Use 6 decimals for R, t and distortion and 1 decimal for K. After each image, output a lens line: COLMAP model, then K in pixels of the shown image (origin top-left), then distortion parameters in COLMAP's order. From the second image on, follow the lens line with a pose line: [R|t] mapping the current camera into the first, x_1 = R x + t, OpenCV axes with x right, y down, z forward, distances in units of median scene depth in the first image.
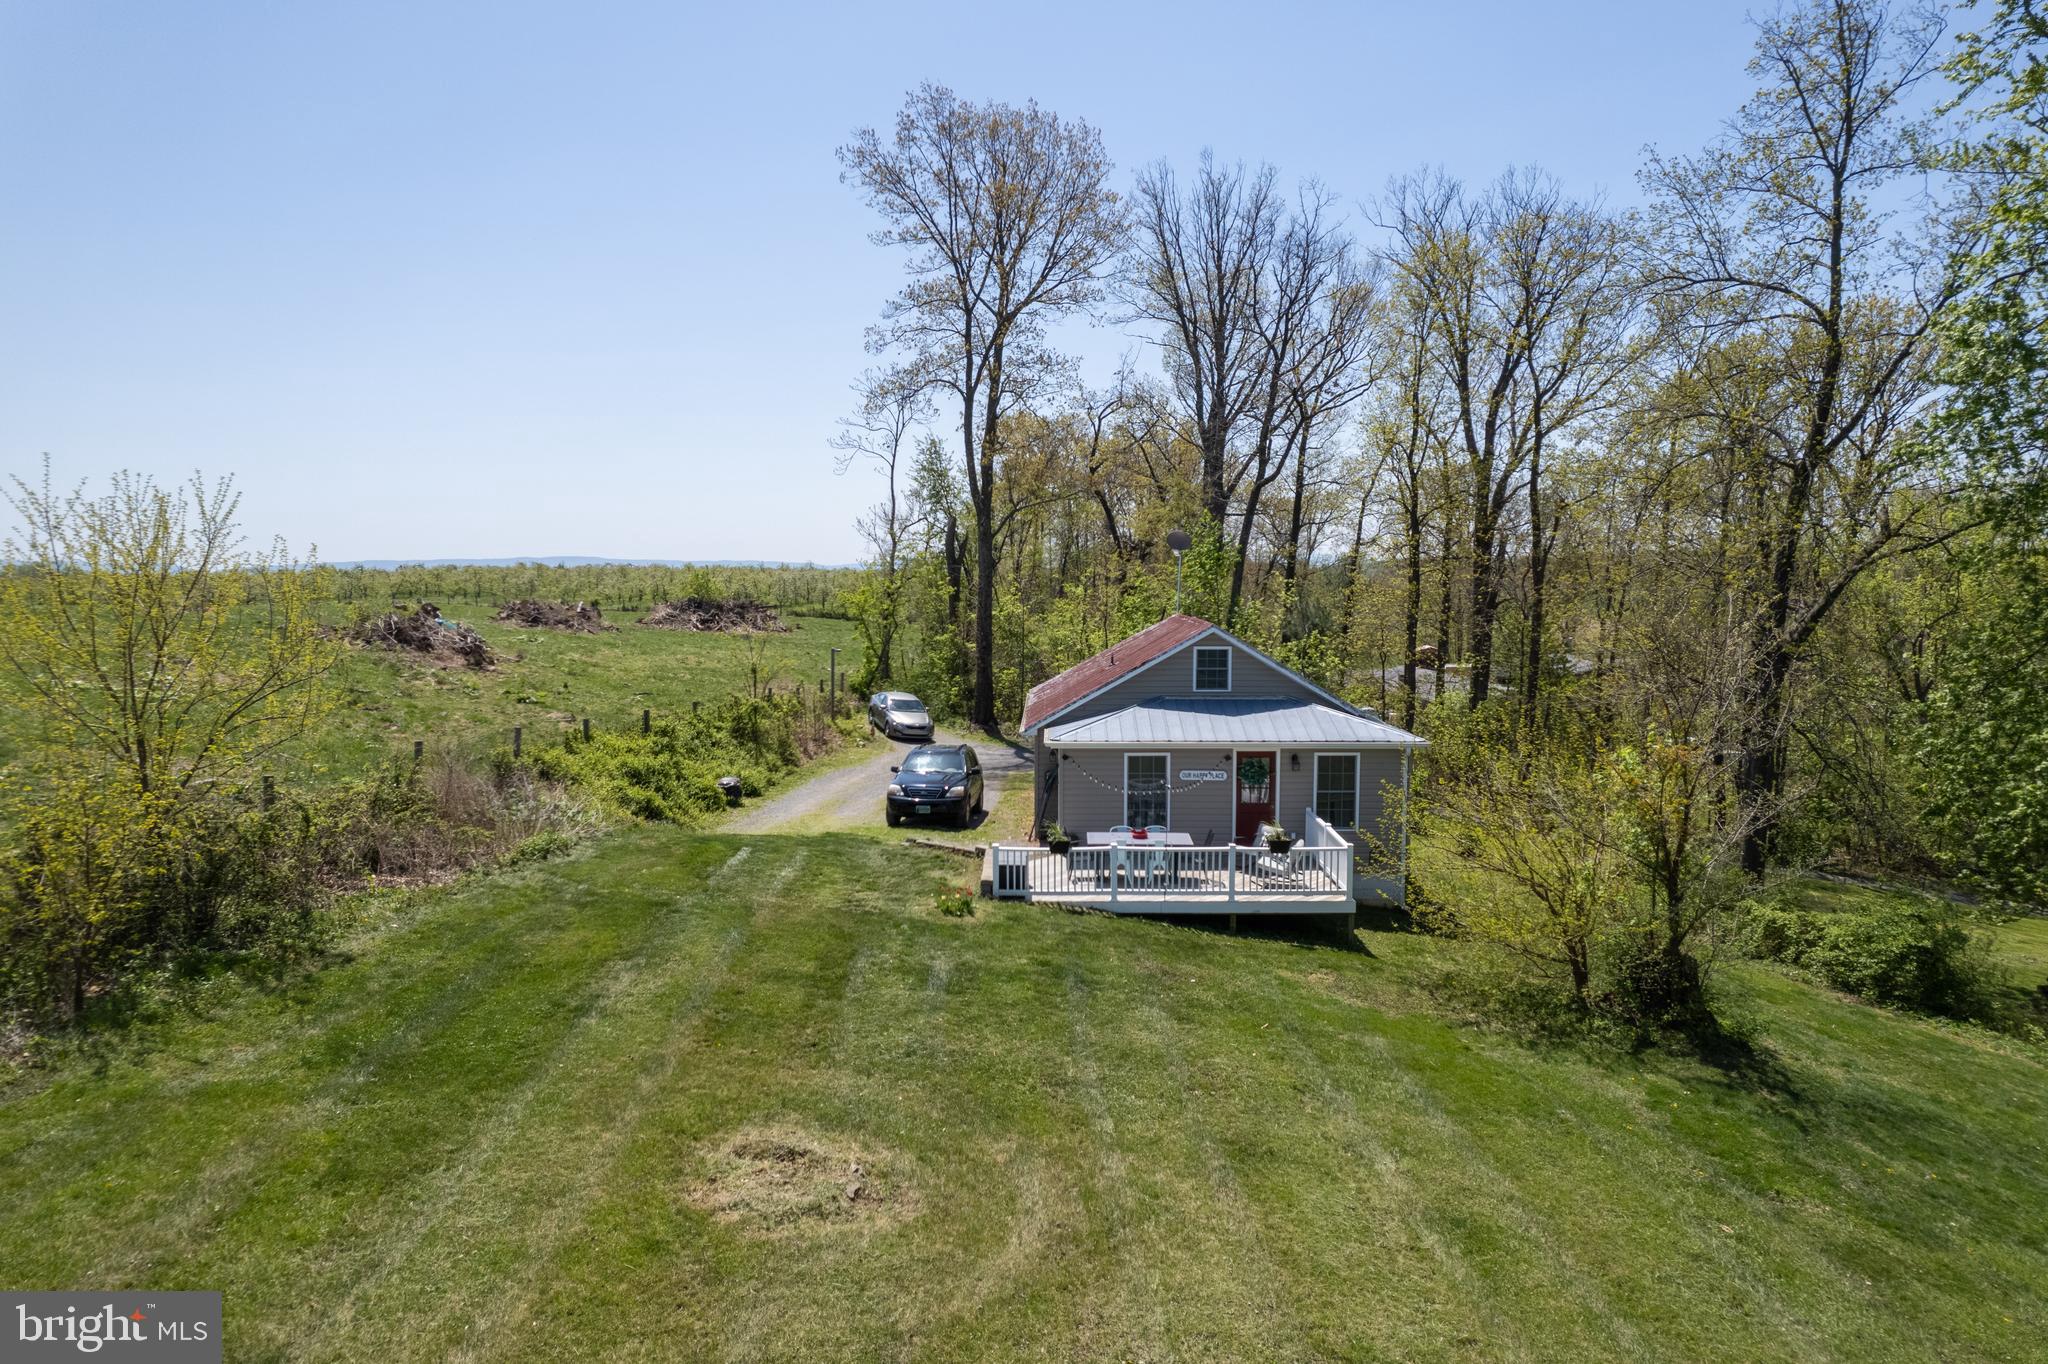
lens RADIAL K [[1315.8, 0, 1025.3], [0, 1315.8, 679.1], [0, 0, 1]] dist [-0.076925, 0.068736]
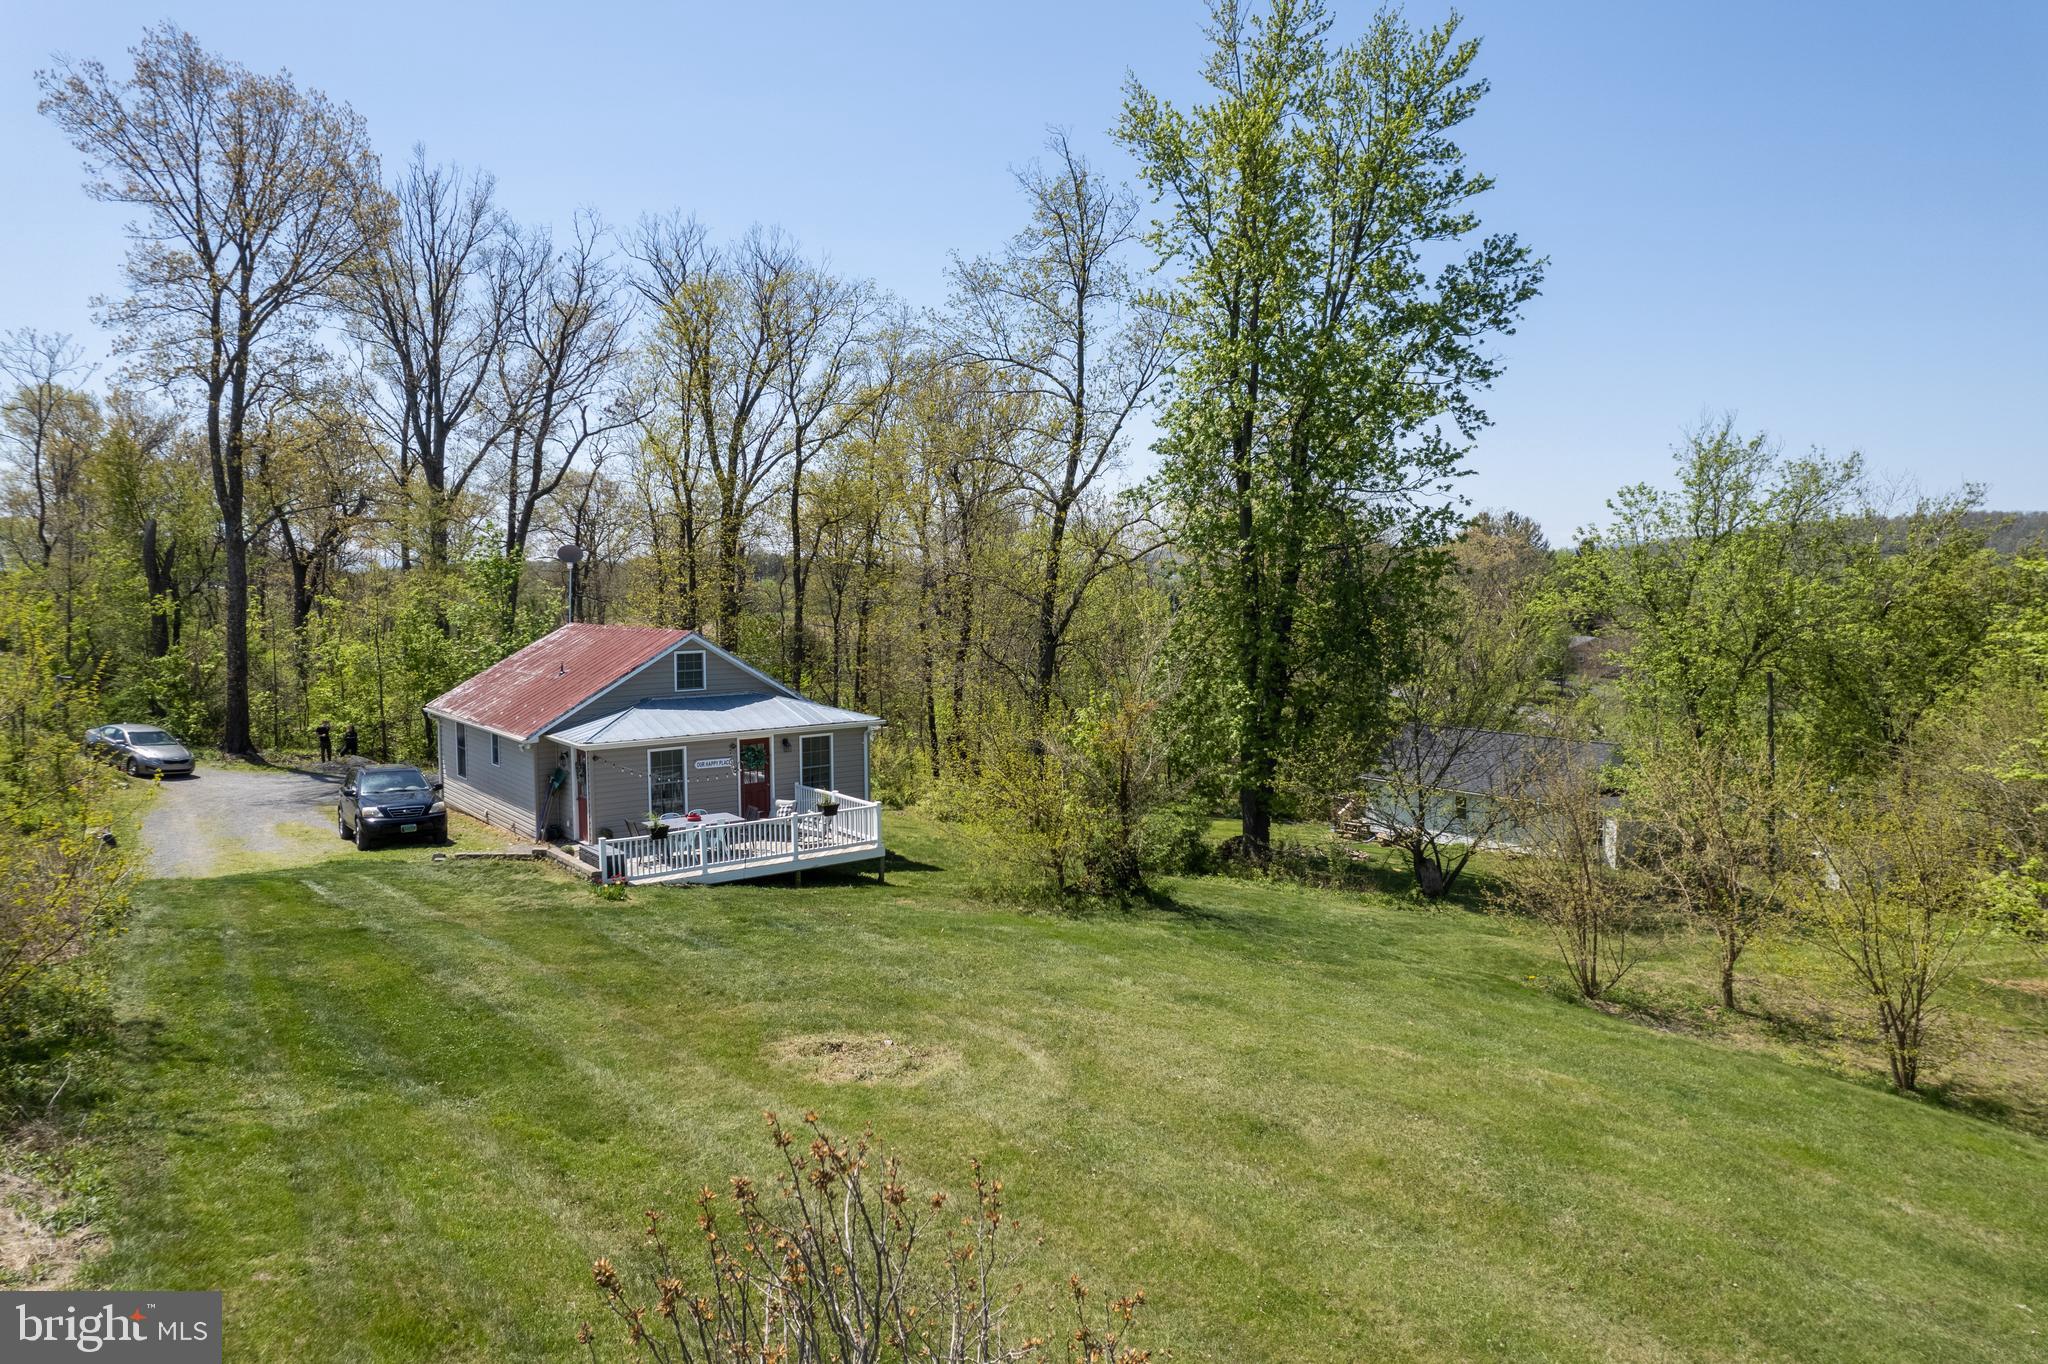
lens RADIAL K [[1315.8, 0, 1036.6], [0, 1315.8, 680.6], [0, 0, 1]] dist [-0.076925, 0.068736]
pose [[0.766036, -0.051108, 0.640763, -0.374625], [0.052238, 0.998487, 0.017189, -0.003418], [-0.640672, 0.020305, 0.767546, -0.055136]]
